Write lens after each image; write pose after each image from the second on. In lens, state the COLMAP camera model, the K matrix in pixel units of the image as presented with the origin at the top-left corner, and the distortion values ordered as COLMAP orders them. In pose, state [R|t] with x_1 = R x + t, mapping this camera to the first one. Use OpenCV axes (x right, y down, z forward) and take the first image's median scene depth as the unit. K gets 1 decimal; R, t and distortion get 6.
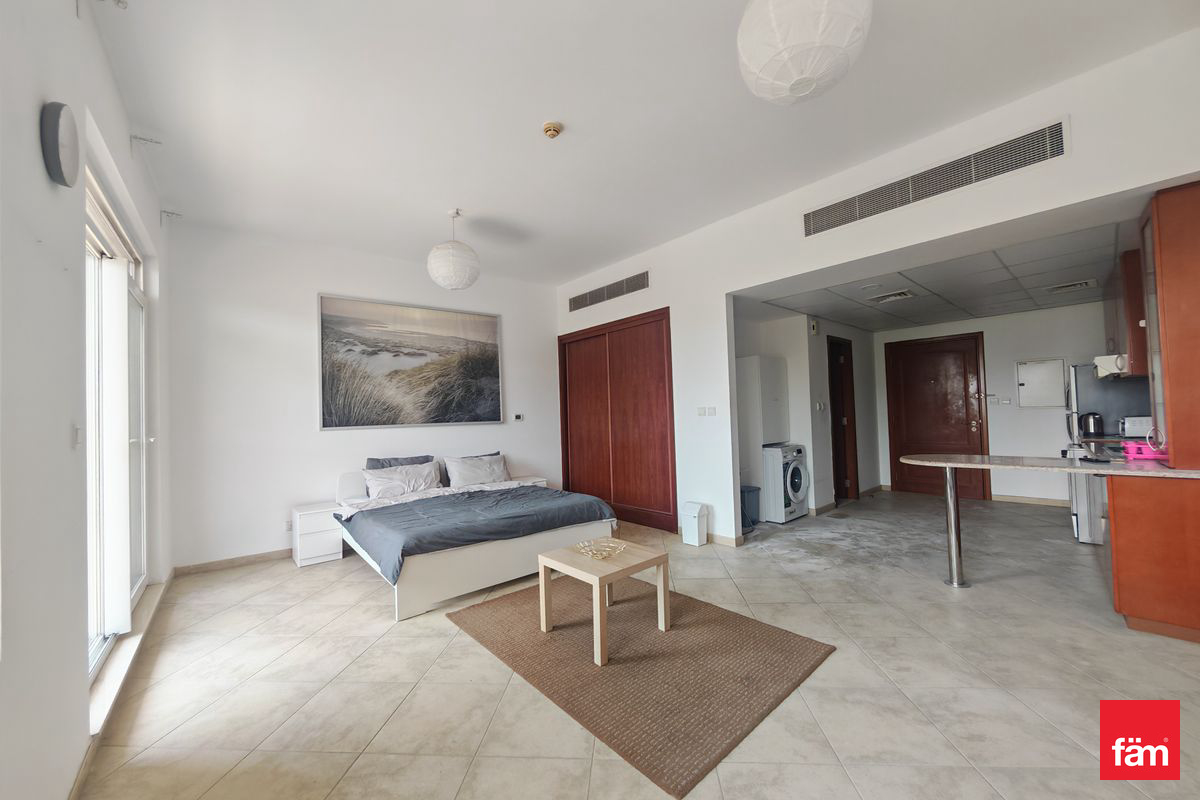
lens RADIAL K [[445.3, 0, 600.3], [0, 445.3, 402.8], [0, 0, 1]] dist [-0.002944, -0.000074]
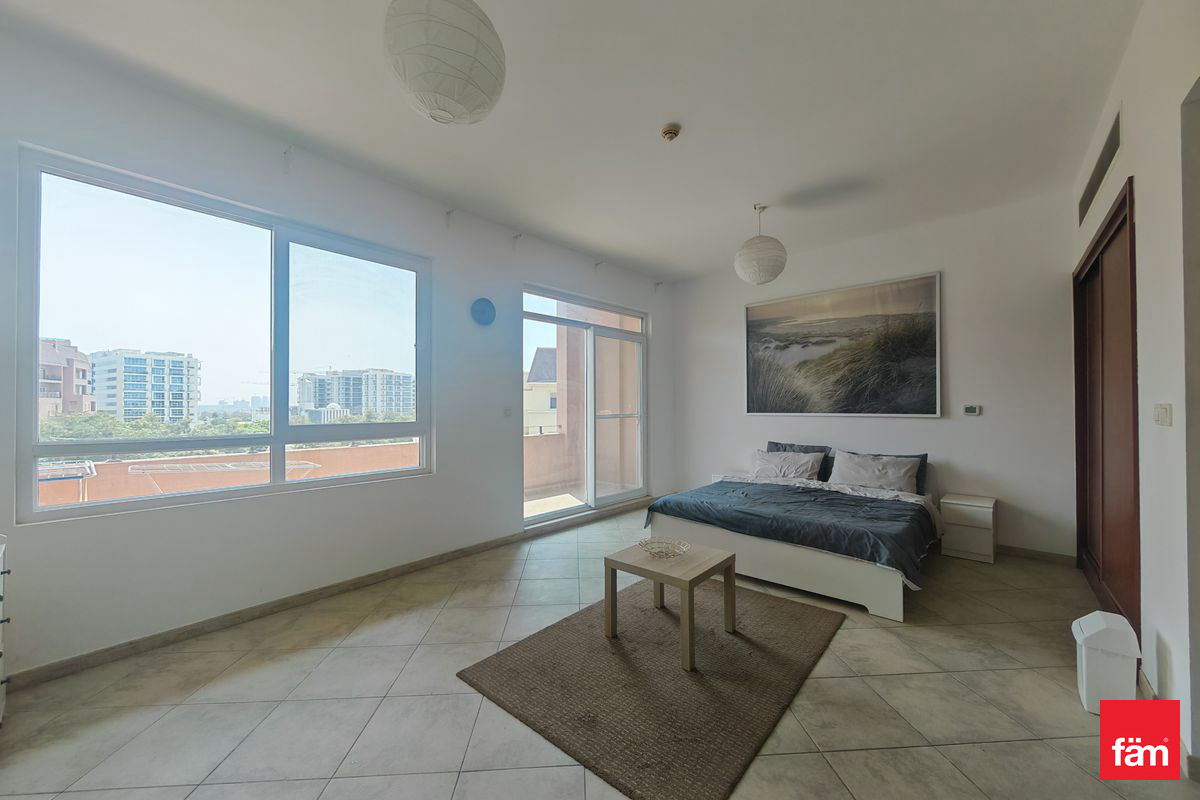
lens RADIAL K [[445.3, 0, 600.3], [0, 445.3, 402.8], [0, 0, 1]] dist [-0.002944, -0.000074]
pose [[0.130855, 0.021122, -0.991176, 0.502715], [0.024607, 0.999396, 0.024545, -0.012129], [0.991096, -0.027601, 0.130257, 0.387175]]
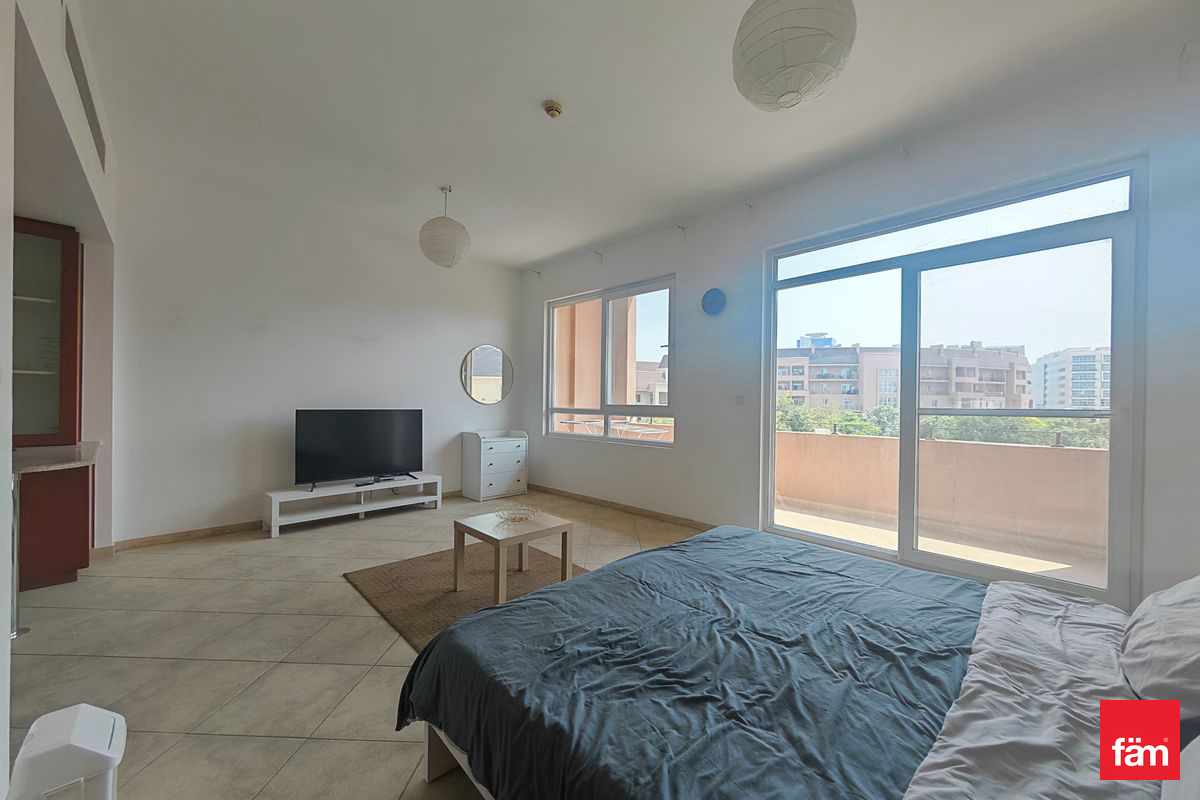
lens RADIAL K [[438.6, 0, 600.4], [0, 438.6, 402.8], [0, 0, 1]] dist [0.000215, 0.000048]
pose [[-0.998357, 0.019258, -0.053972, -0.079994], [0.020385, 0.999584, -0.020399, 0.040152], [0.053557, -0.021465, -0.998334, 1.107925]]
